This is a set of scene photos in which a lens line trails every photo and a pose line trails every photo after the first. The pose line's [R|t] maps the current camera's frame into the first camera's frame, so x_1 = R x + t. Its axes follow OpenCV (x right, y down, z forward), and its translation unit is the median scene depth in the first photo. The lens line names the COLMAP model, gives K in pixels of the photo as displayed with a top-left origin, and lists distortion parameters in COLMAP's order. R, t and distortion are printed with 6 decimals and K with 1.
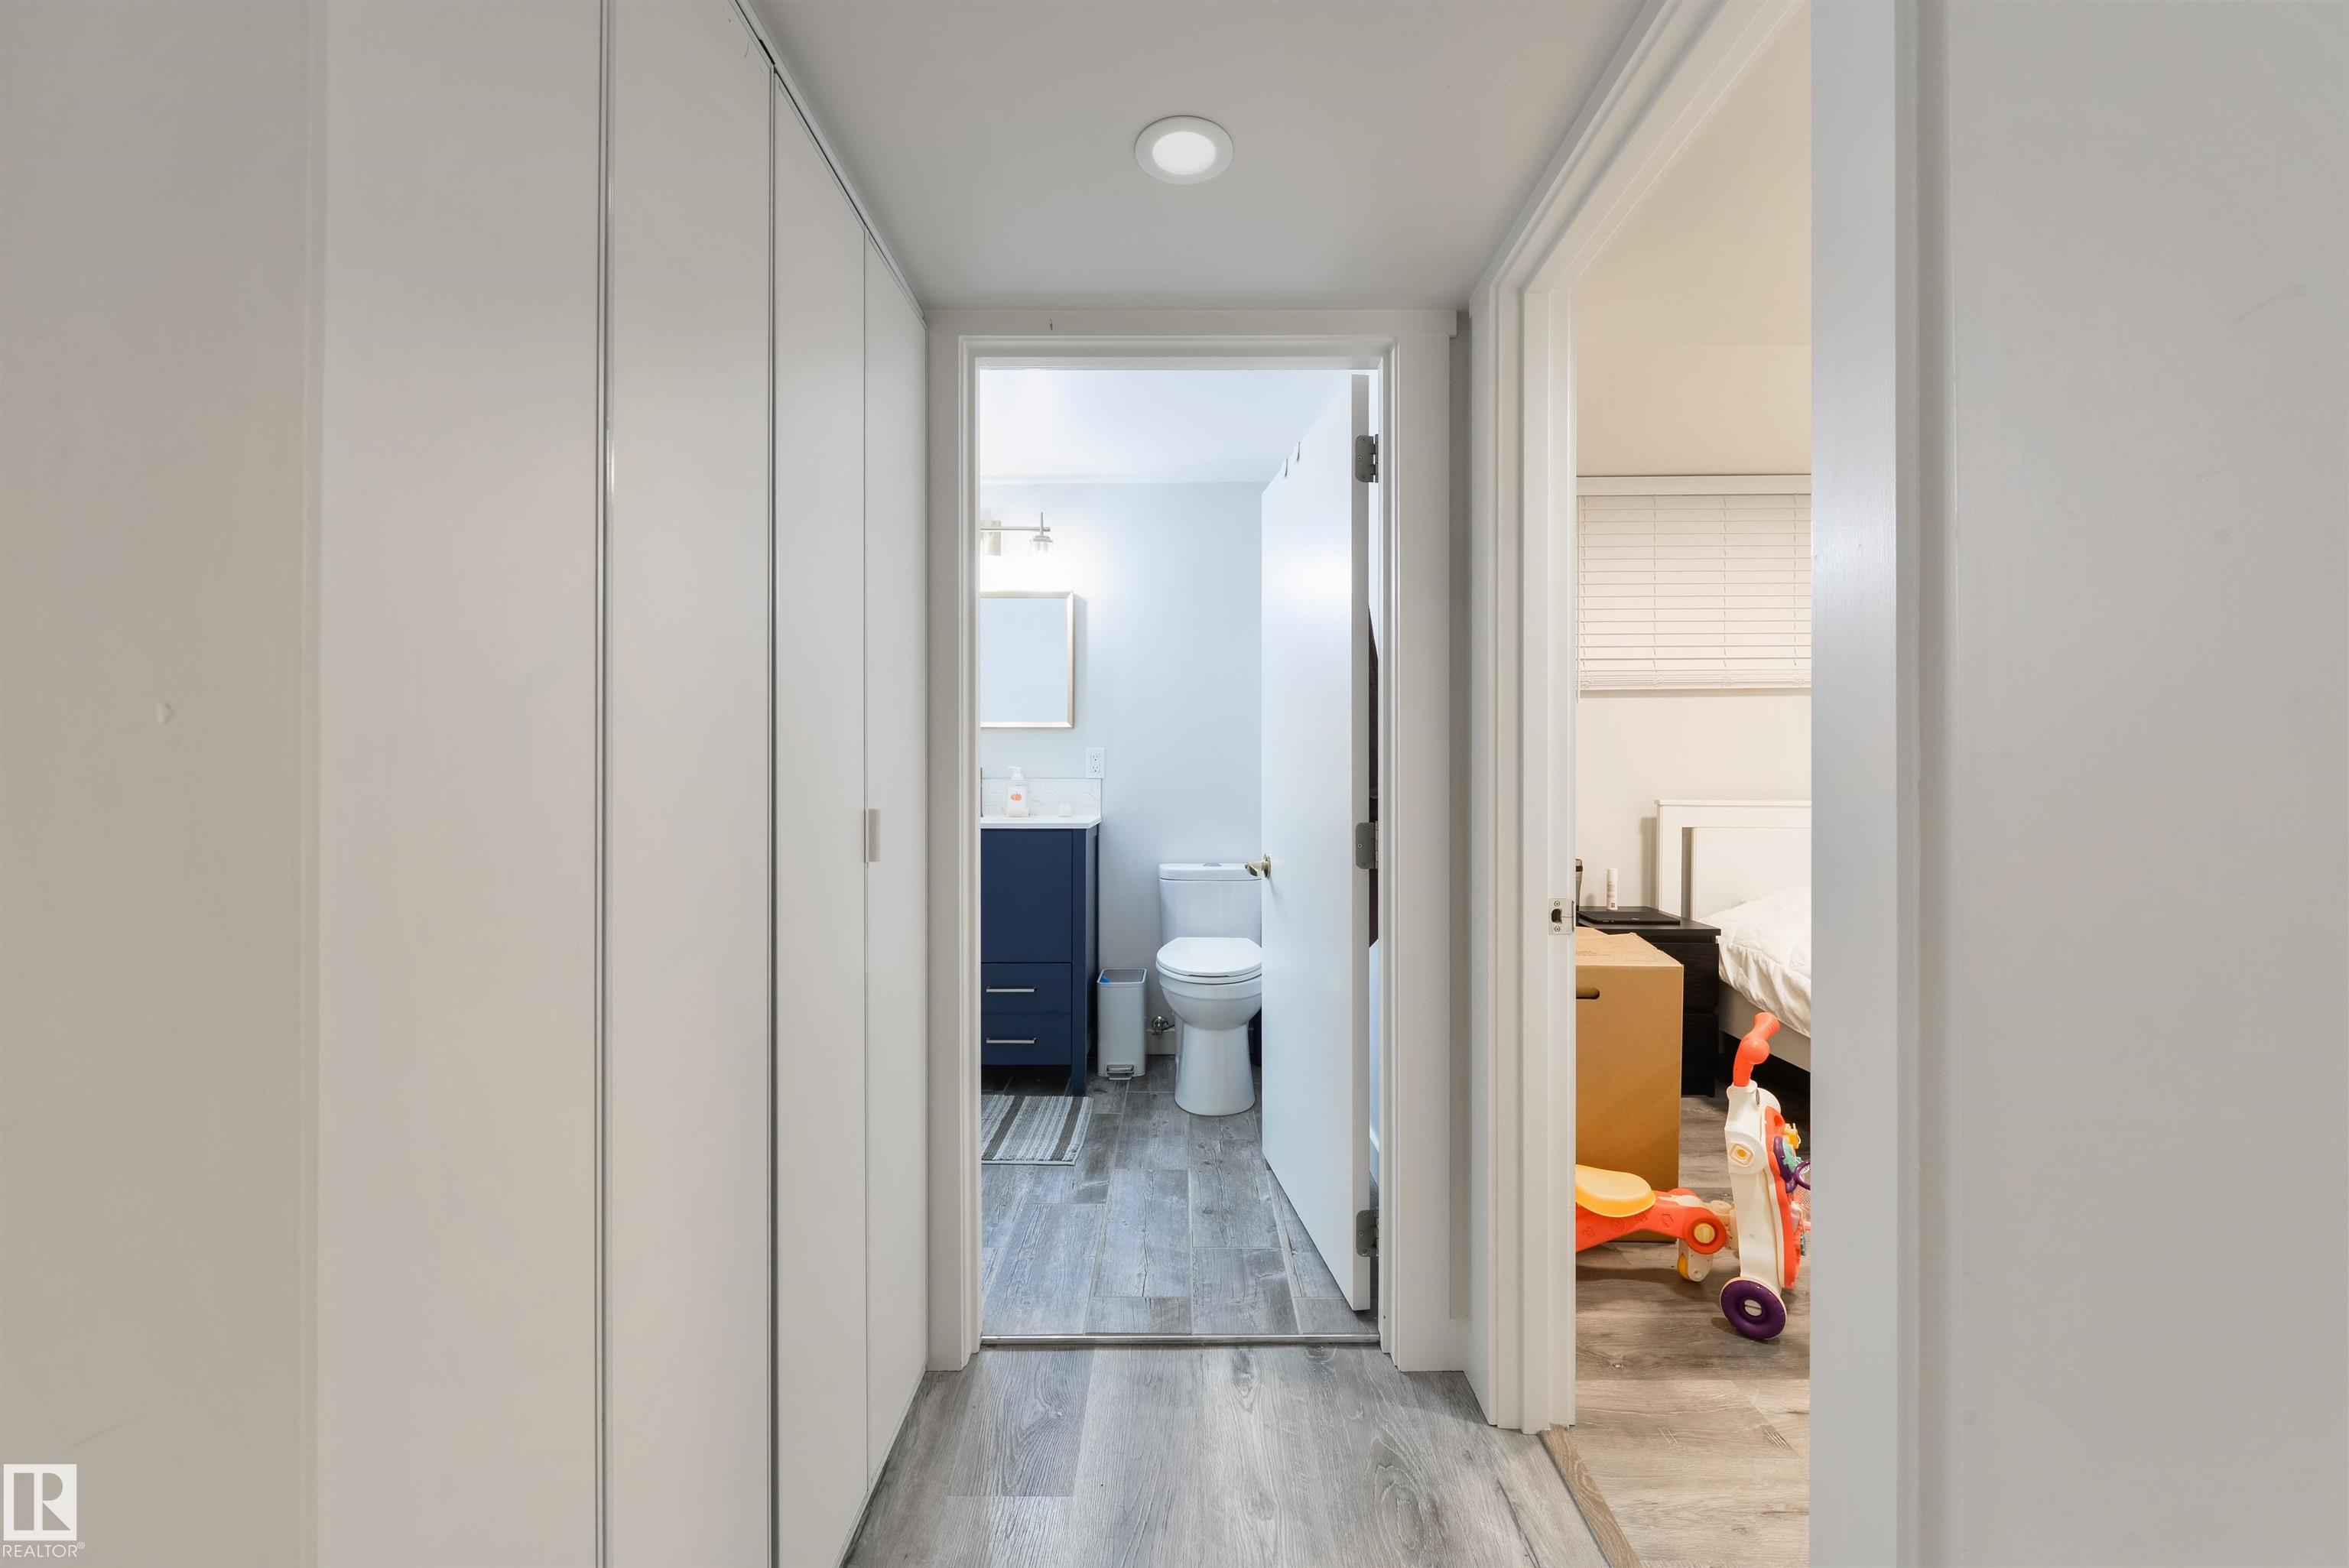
lens RADIAL K [[924.2, 0, 1178.0], [0, 924.2, 780.3], [0, 0, 1]] dist [0.003515, -0.001699]
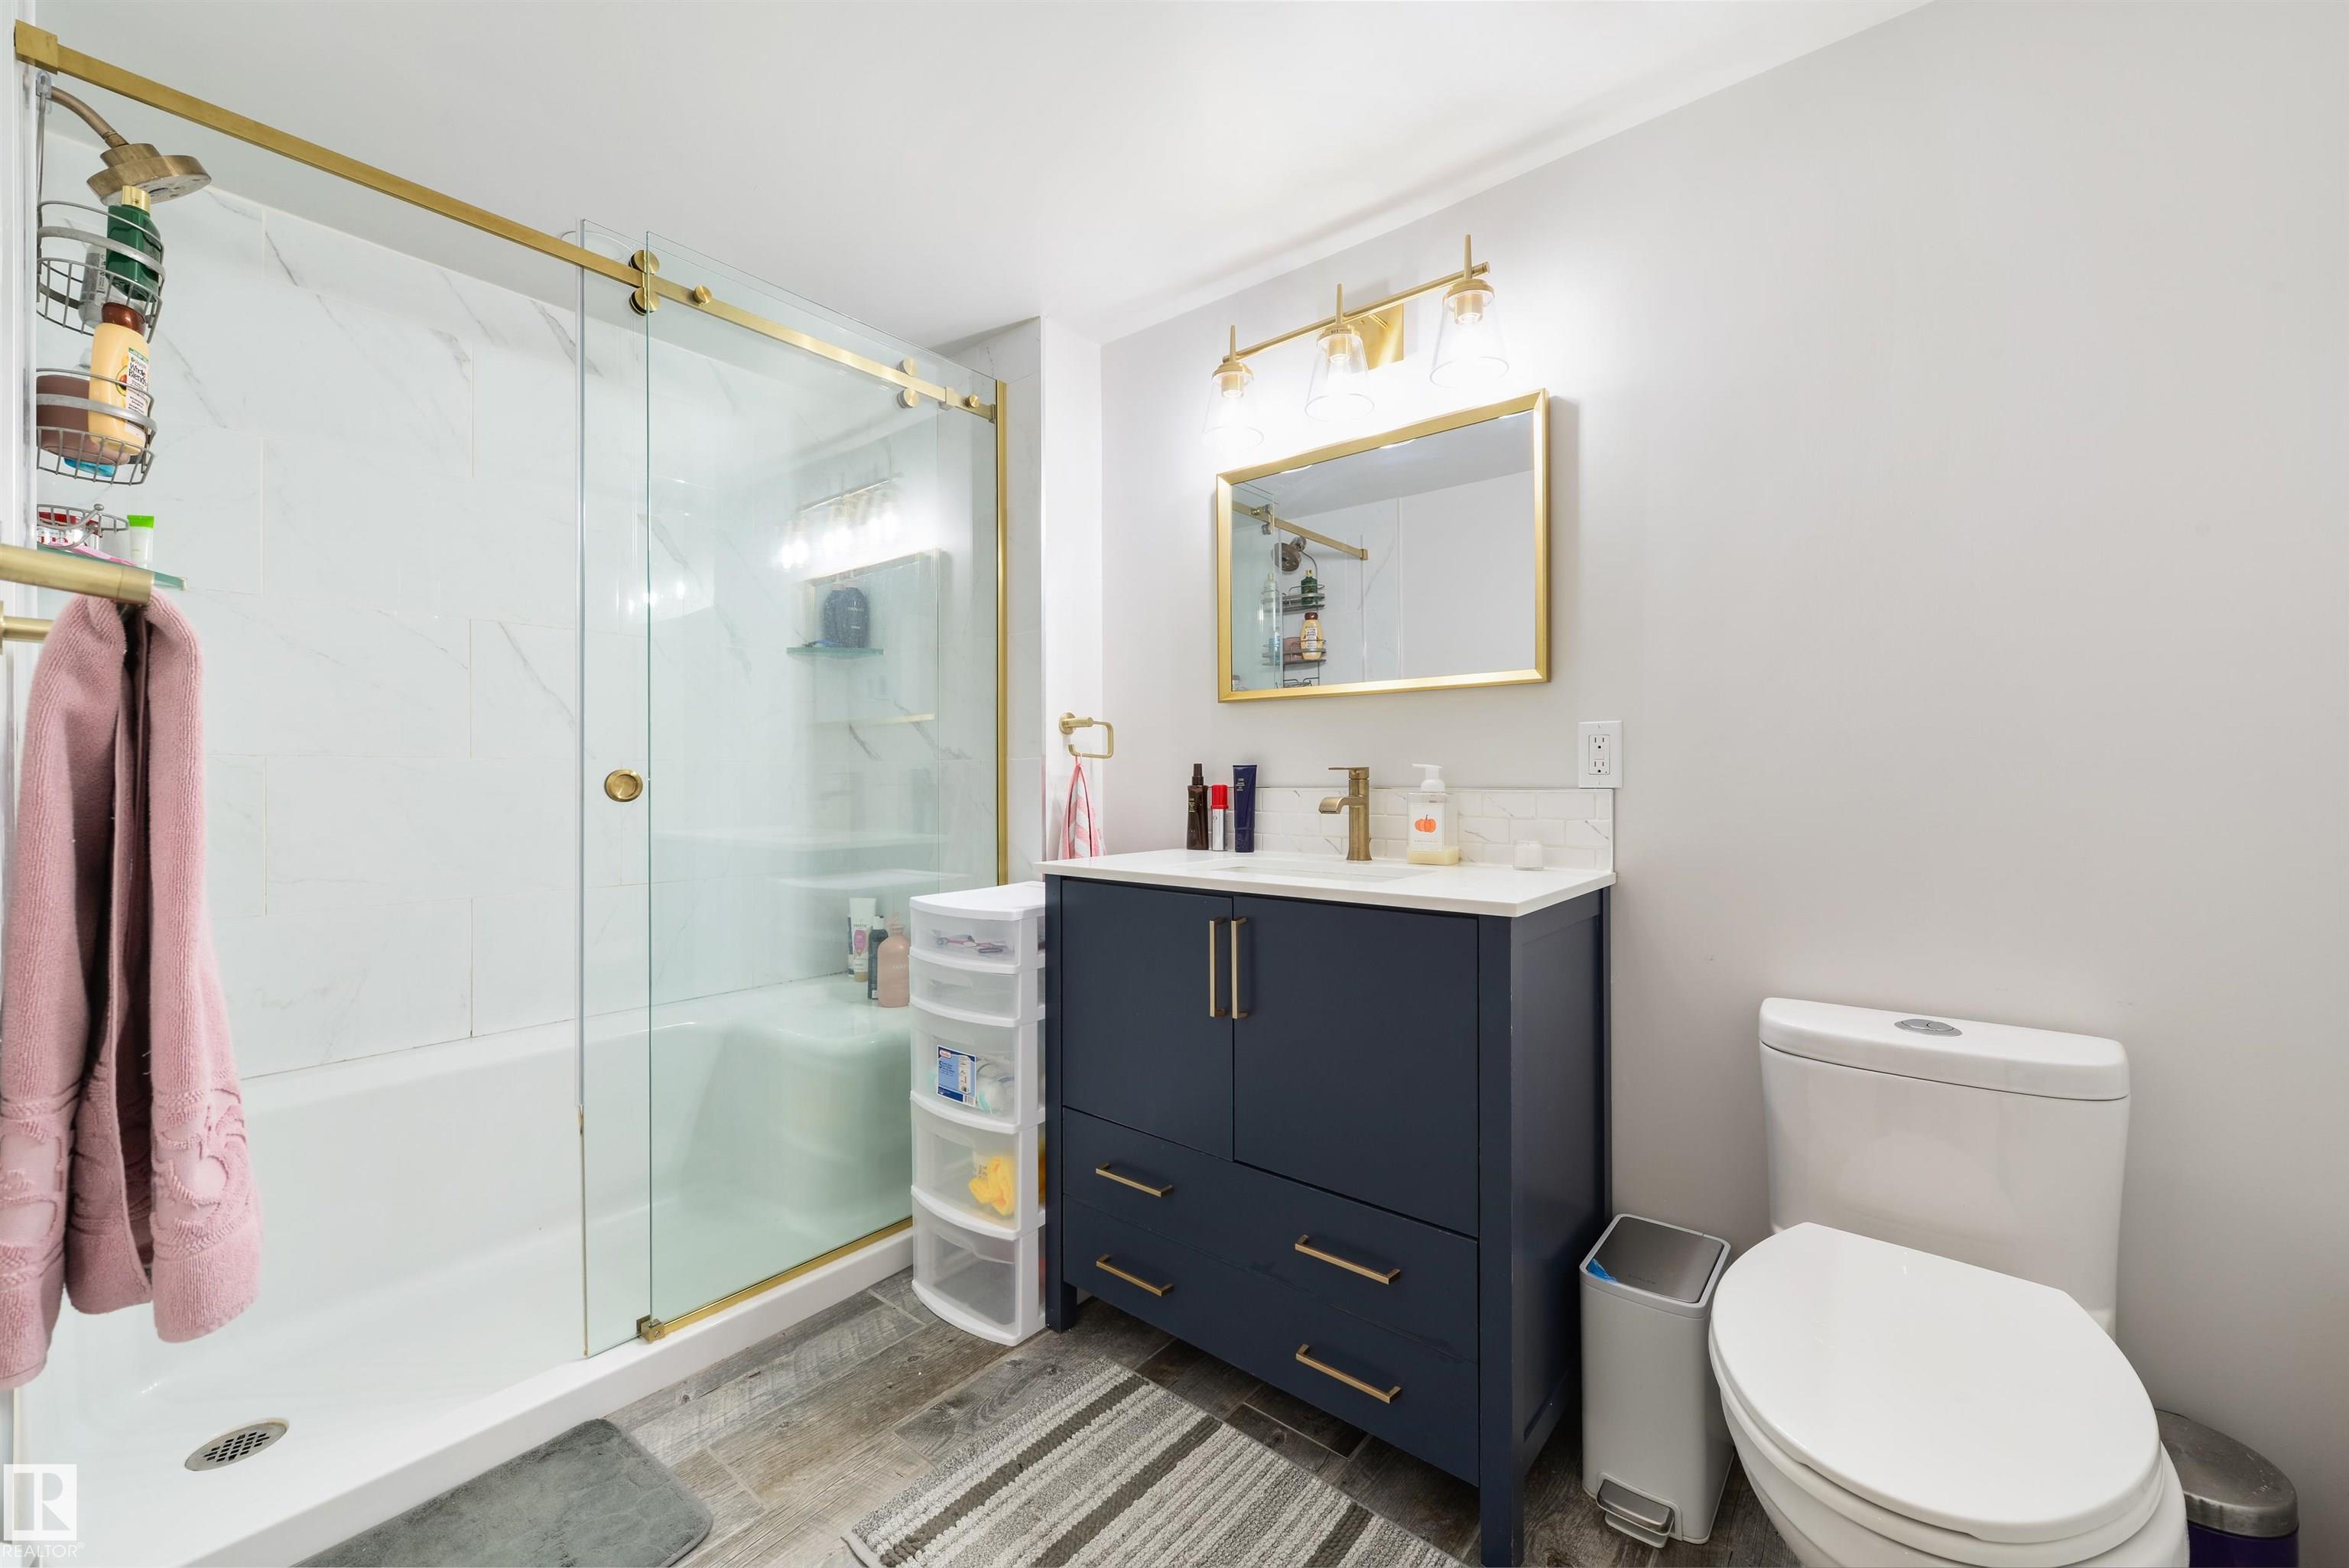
lens RADIAL K [[924.2, 0, 1174.6], [0, 924.2, 778.8], [0, 0, 1]] dist [0.003515, -0.001699]
pose [[0.778711, -0.004292, -0.627368, 0.033935], [-0.000437, 0.999973, -0.007383, -0.003298], [0.627383, 0.006023, 0.778688, 0.523507]]
